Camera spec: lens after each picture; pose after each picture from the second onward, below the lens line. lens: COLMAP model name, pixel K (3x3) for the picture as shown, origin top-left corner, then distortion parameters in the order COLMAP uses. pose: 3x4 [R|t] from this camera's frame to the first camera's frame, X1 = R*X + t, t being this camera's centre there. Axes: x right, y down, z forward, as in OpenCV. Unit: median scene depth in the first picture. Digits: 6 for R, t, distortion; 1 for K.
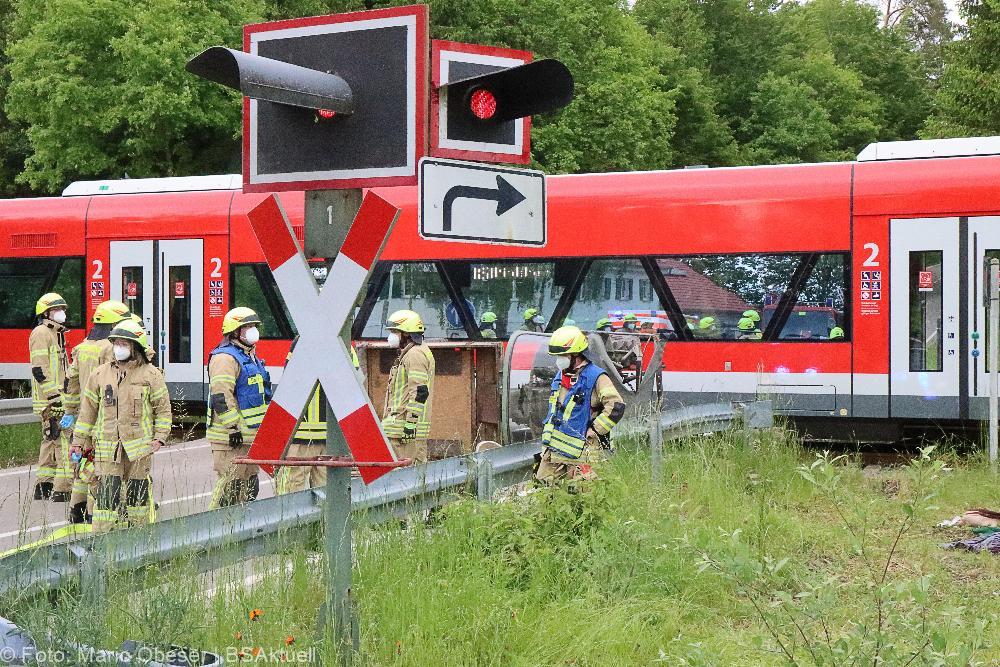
lens RADIAL K [[1339.9, 0, 495.4], [0, 1339.9, 308.0], [0, 0, 1]] dist [0.066536, -0.070736]
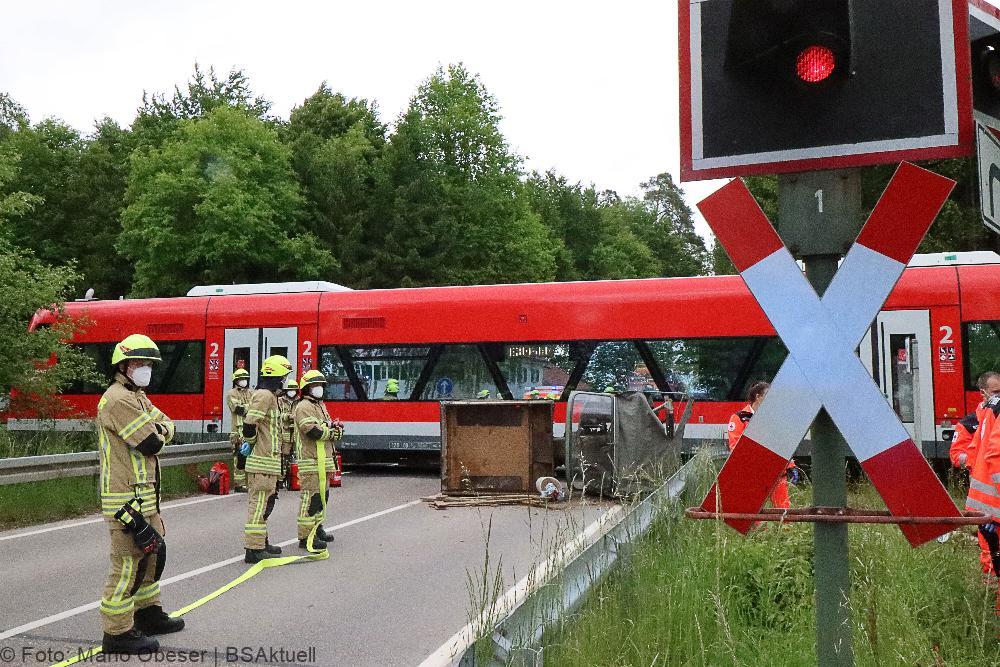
lens RADIAL K [[811.8, 0, 500.0], [0, 811.8, 333.5], [0, 0, 1]] dist [0.000398, 0.002482]
pose [[0.992944, 0.008969, 0.118246, -0.109917], [-0.000518, 0.997454, -0.071308, 0.012938], [-0.118585, 0.070744, 0.990421, 0.164190]]
